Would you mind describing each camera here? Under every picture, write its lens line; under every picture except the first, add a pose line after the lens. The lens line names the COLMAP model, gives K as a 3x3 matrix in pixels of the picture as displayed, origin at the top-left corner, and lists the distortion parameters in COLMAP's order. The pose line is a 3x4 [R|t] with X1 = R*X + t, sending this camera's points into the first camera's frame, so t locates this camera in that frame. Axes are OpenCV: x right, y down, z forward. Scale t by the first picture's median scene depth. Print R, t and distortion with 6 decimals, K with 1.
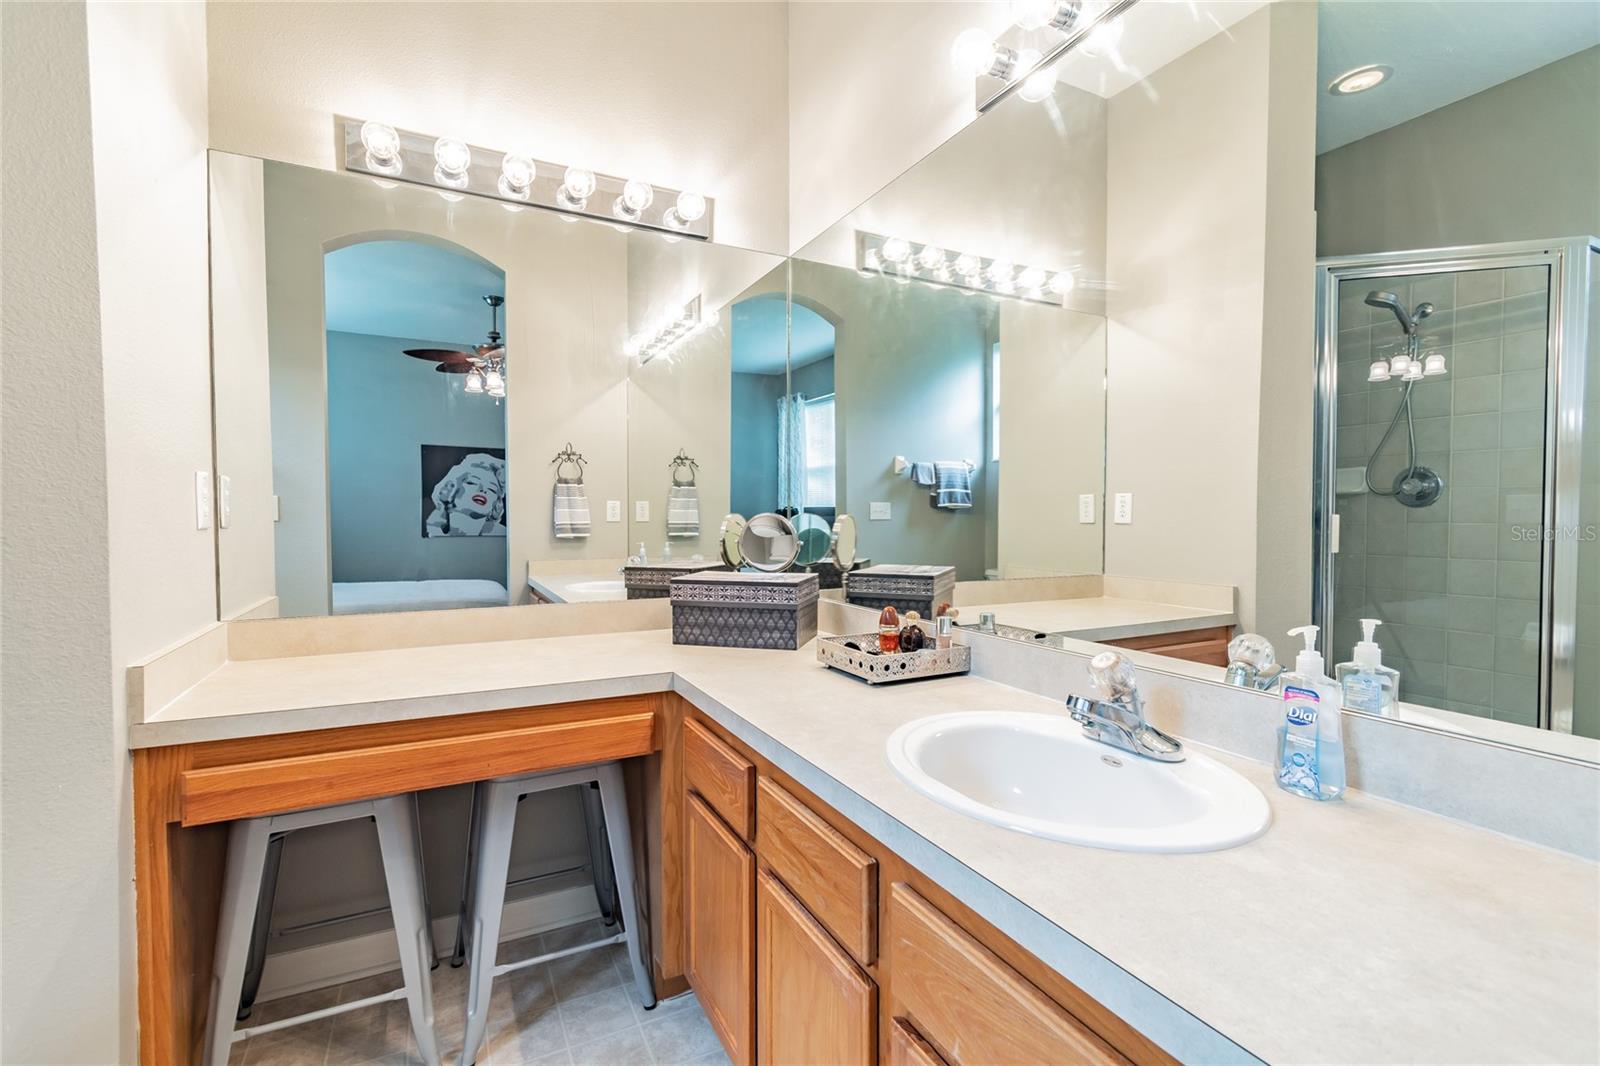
lens RADIAL K [[717.1, 0, 800.7], [0, 717.1, 536.0], [0, 0, 1]] dist [0.005399, -0.002419]
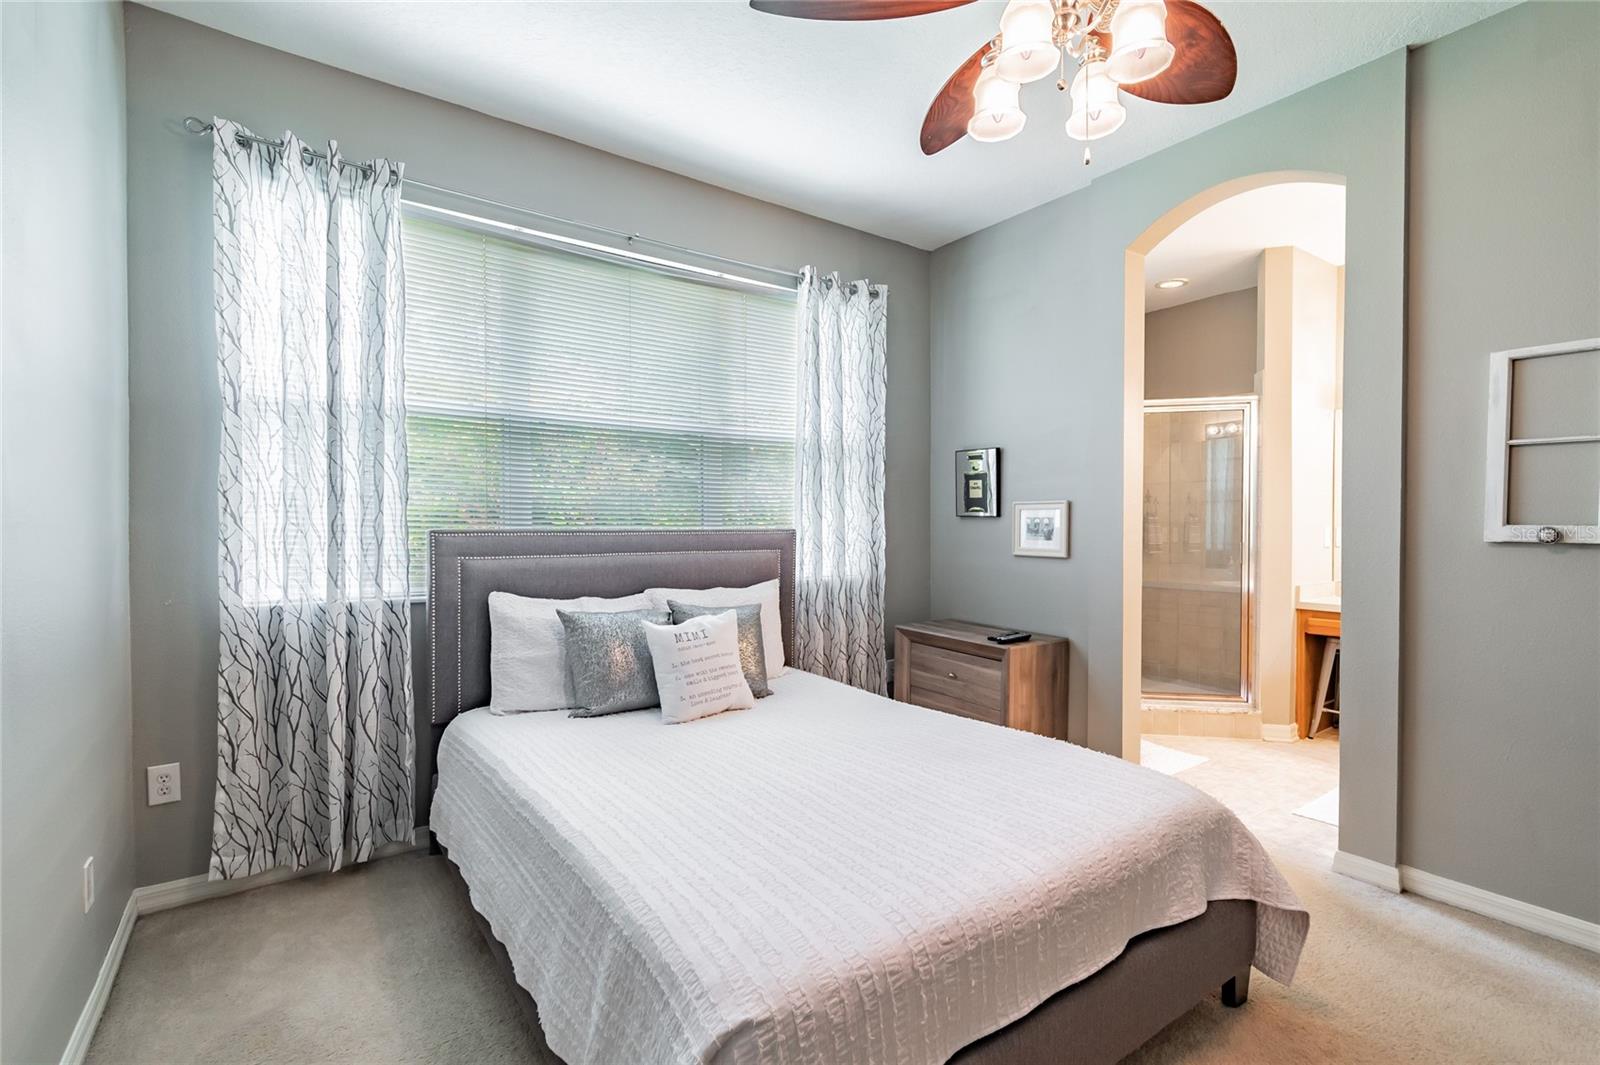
lens RADIAL K [[717.1, 0, 797.5], [0, 717.1, 534.7], [0, 0, 1]] dist [0.005399, -0.002419]
pose [[0.125970, 0.009591, -0.991988, 1.604485], [-0.027769, 0.999596, 0.006139, -0.019229], [0.991645, 0.026773, 0.126185, -1.343057]]
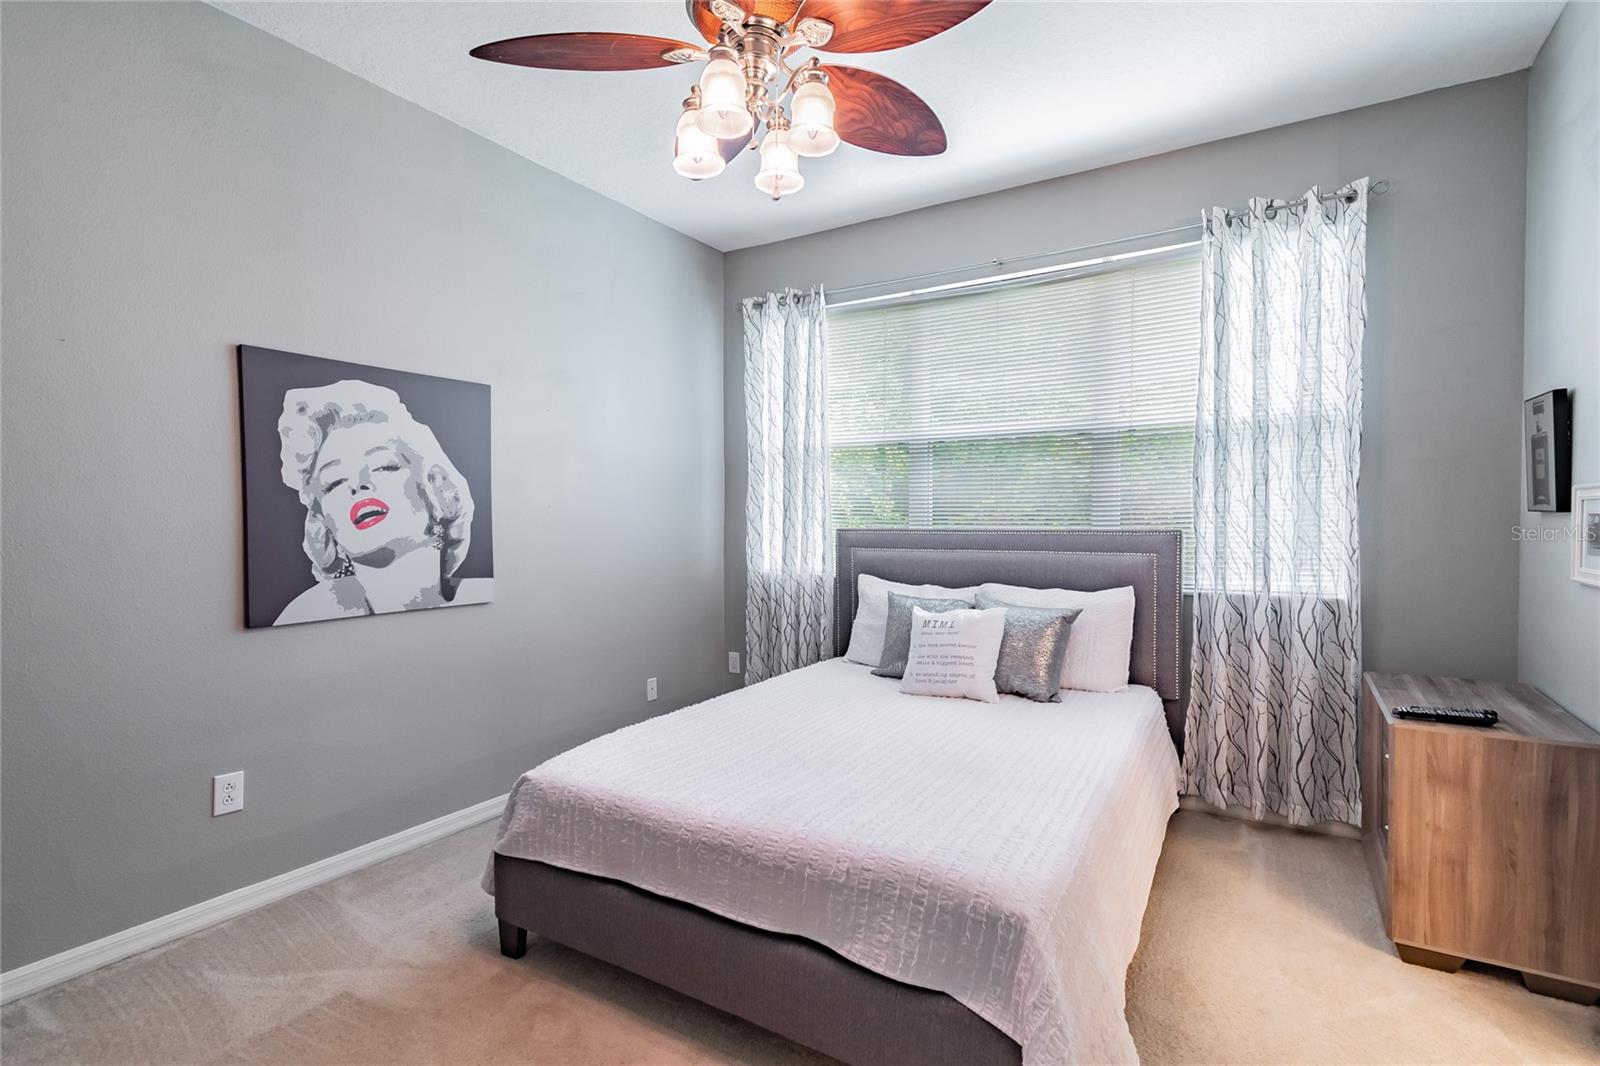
lens RADIAL K [[753.0, 0, 843.4], [0, 753.0, 539.5], [0, 0, 1]] dist [0.003469, -0.001102]
pose [[-0.843962, 0.007686, -0.536348, 1.233540], [-0.018566, 0.998880, 0.043529, -0.064394], [0.536082, 0.046695, -0.842873, 0.003818]]
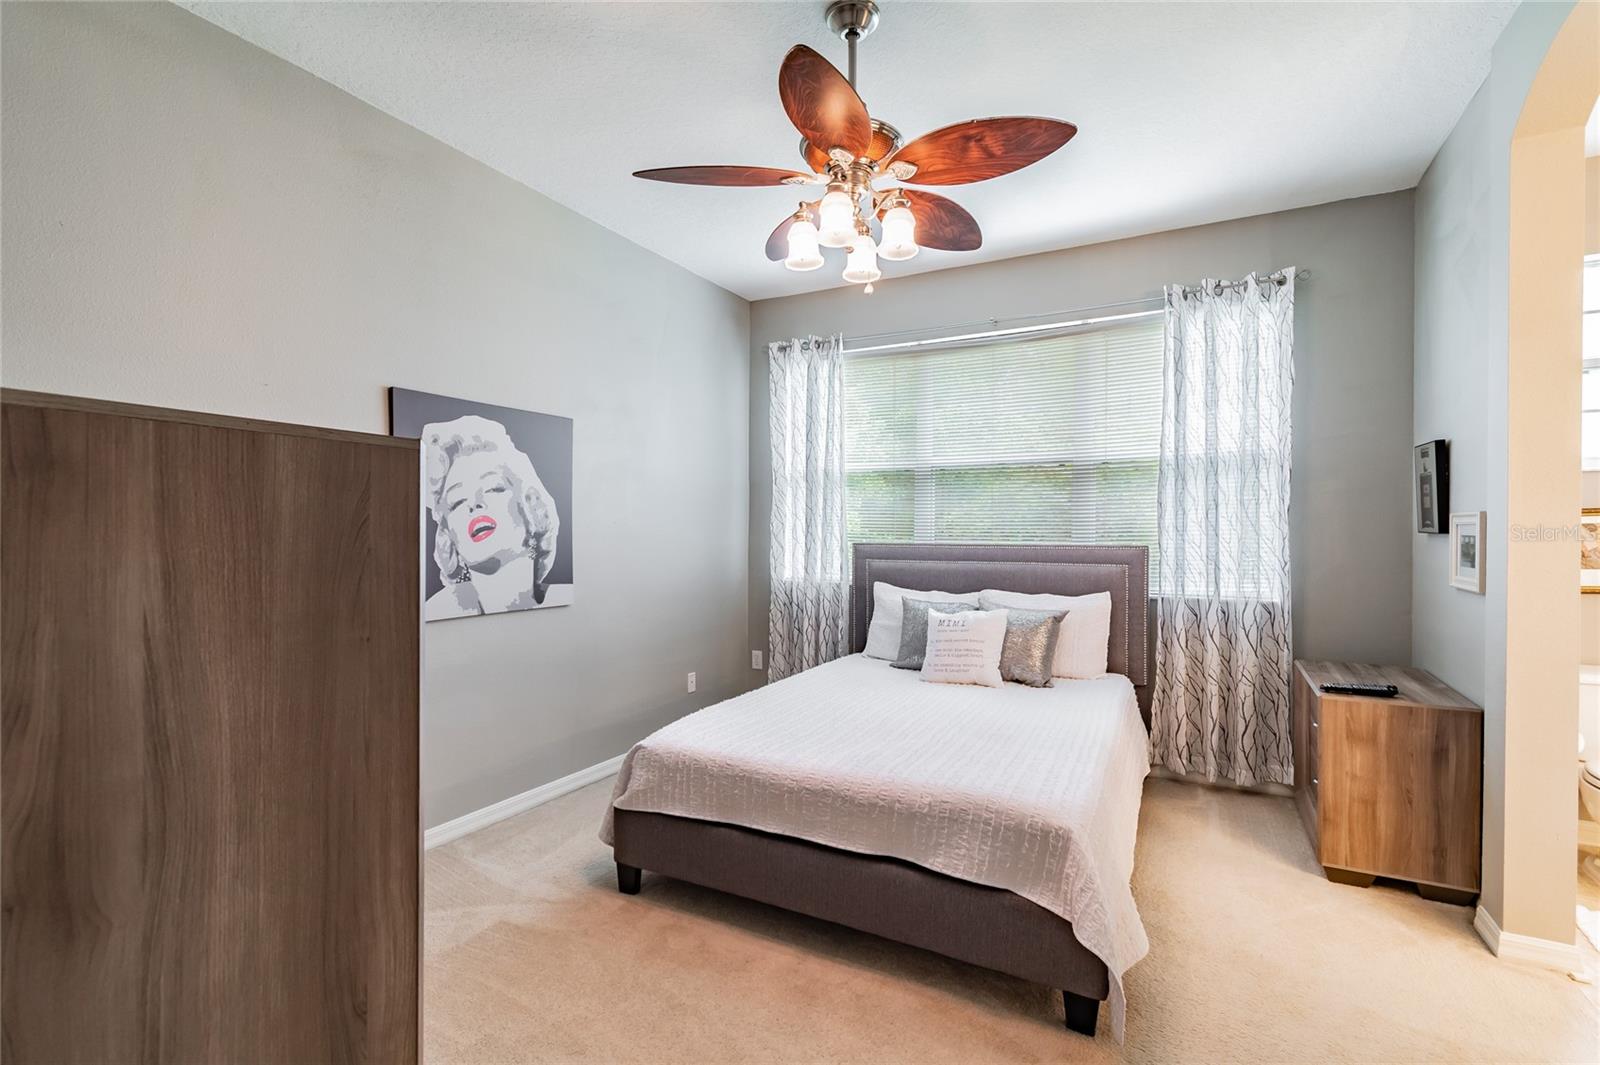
lens RADIAL K [[717.1, 0, 841.8], [0, 717.1, 537.9], [0, 0, 1]] dist [0.005399, -0.002419]
pose [[-0.810831, -0.007262, -0.585236, 1.534014], [-0.025577, 0.999407, 0.023034, -0.071437], [0.584722, 0.033645, -0.810536, 0.090533]]
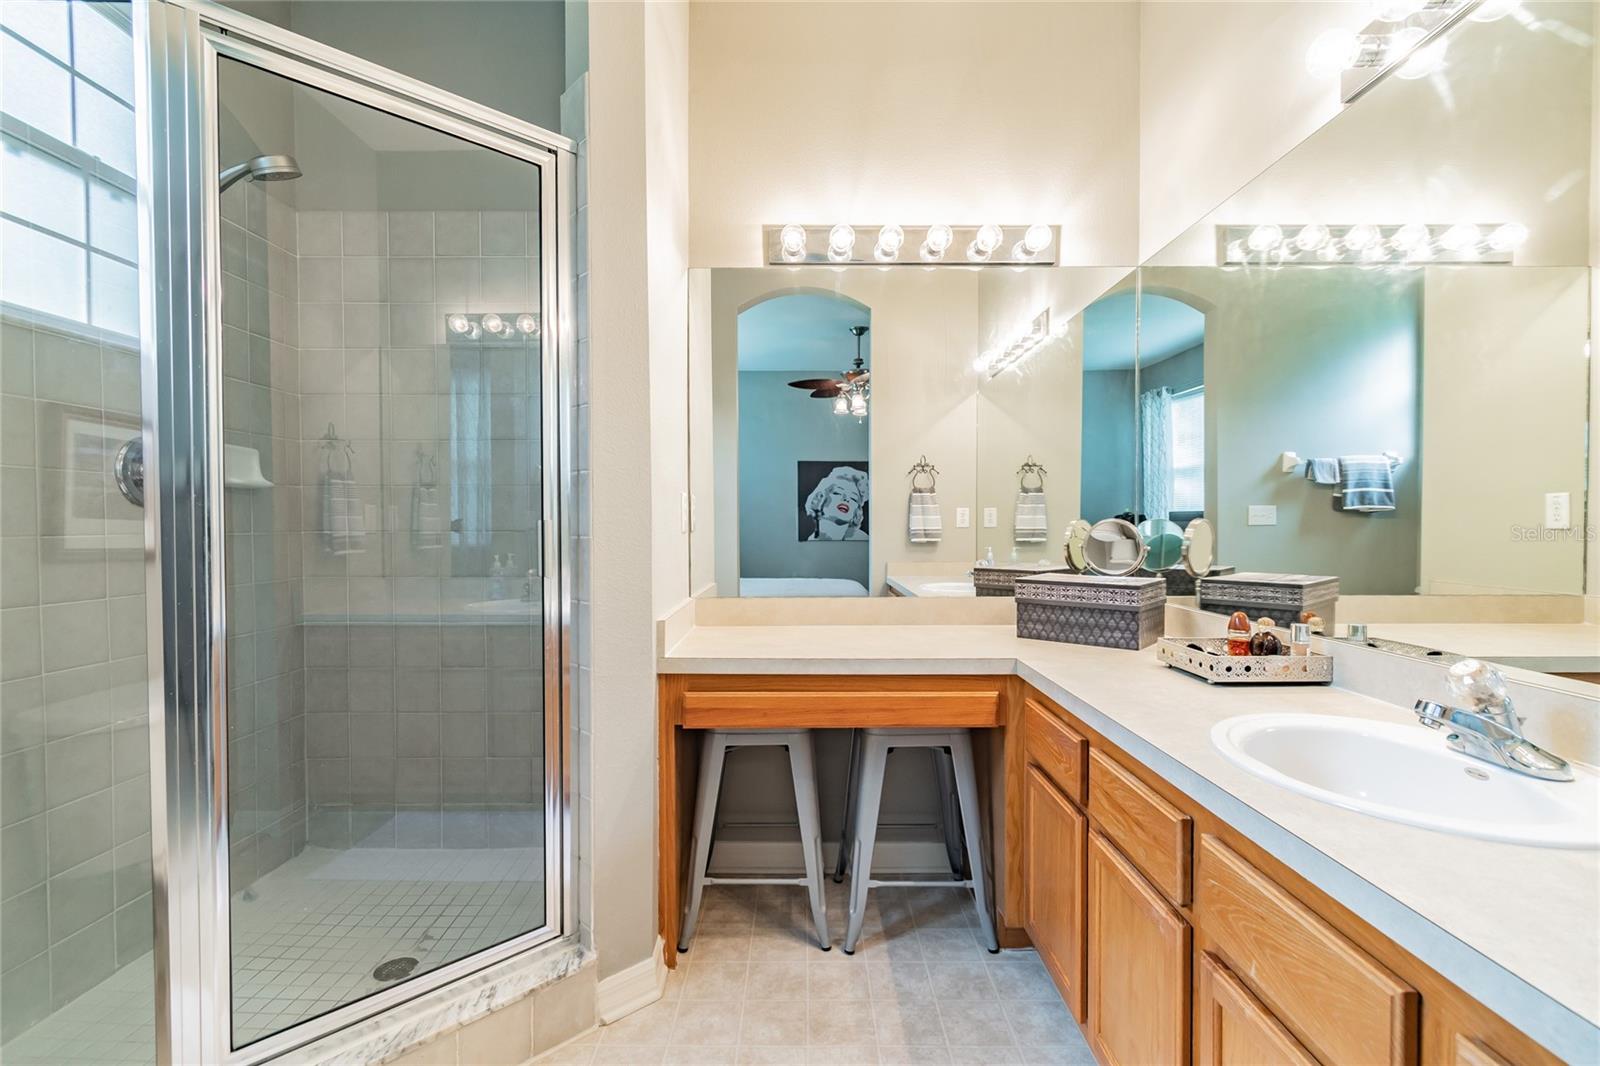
lens RADIAL K [[717.1, 0, 803.0], [0, 717.1, 539.3], [0, 0, 1]] dist [0.005399, -0.002419]
pose [[0.890501, 0.007028, -0.454928, 0.036655], [-0.008638, 0.999962, -0.001461, 0.003622], [0.454900, 0.005231, 0.890527, -0.166219]]
